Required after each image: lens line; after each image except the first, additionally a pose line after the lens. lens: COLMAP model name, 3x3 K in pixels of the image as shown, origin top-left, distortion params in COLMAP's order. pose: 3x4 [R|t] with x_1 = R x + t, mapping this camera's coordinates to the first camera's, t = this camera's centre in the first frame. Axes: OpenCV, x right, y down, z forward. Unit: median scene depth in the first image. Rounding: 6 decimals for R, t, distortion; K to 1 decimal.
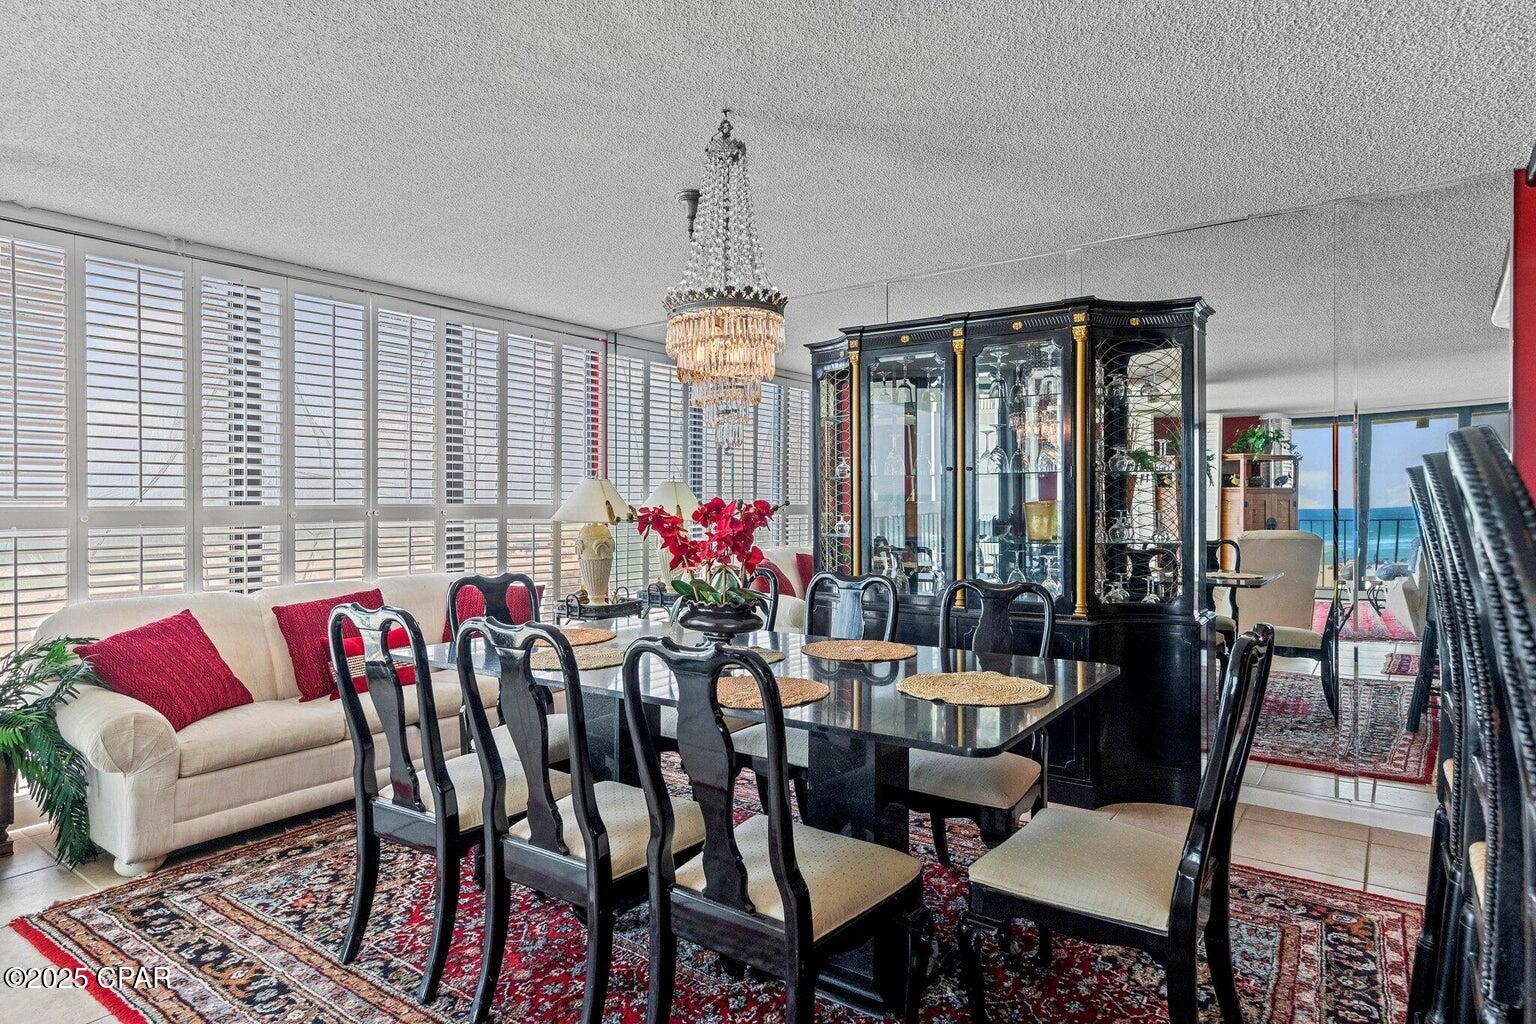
lens RADIAL K [[869.9, 0, 768.0], [0, 869.9, 512.0], [0, 0, 1]] dist [0.022818, -0.000824]
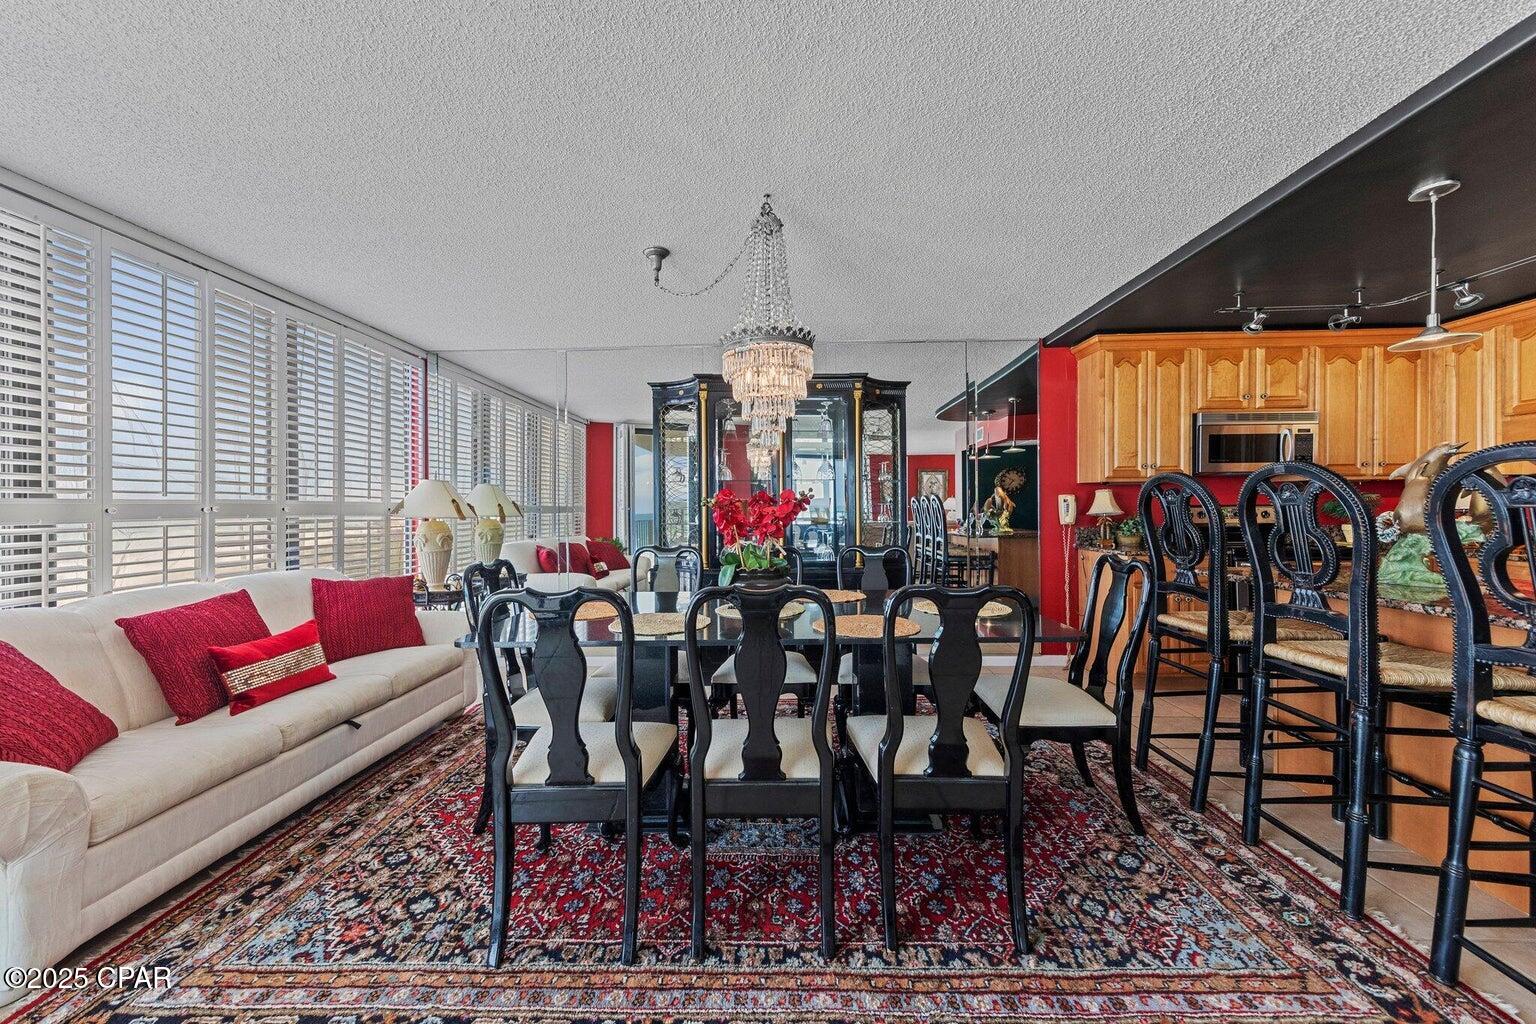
lens RADIAL K [[574.3, 0, 768.0], [0, 574.3, 512.0], [0, 0, 1]] dist [0.015829, 0.000163]
pose [[0.827558, -0.007868, 0.561325, -0.426307], [0.011593, 0.999928, -0.003075, 0.017790], [-0.561260, 0.009052, 0.827590, 0.223494]]
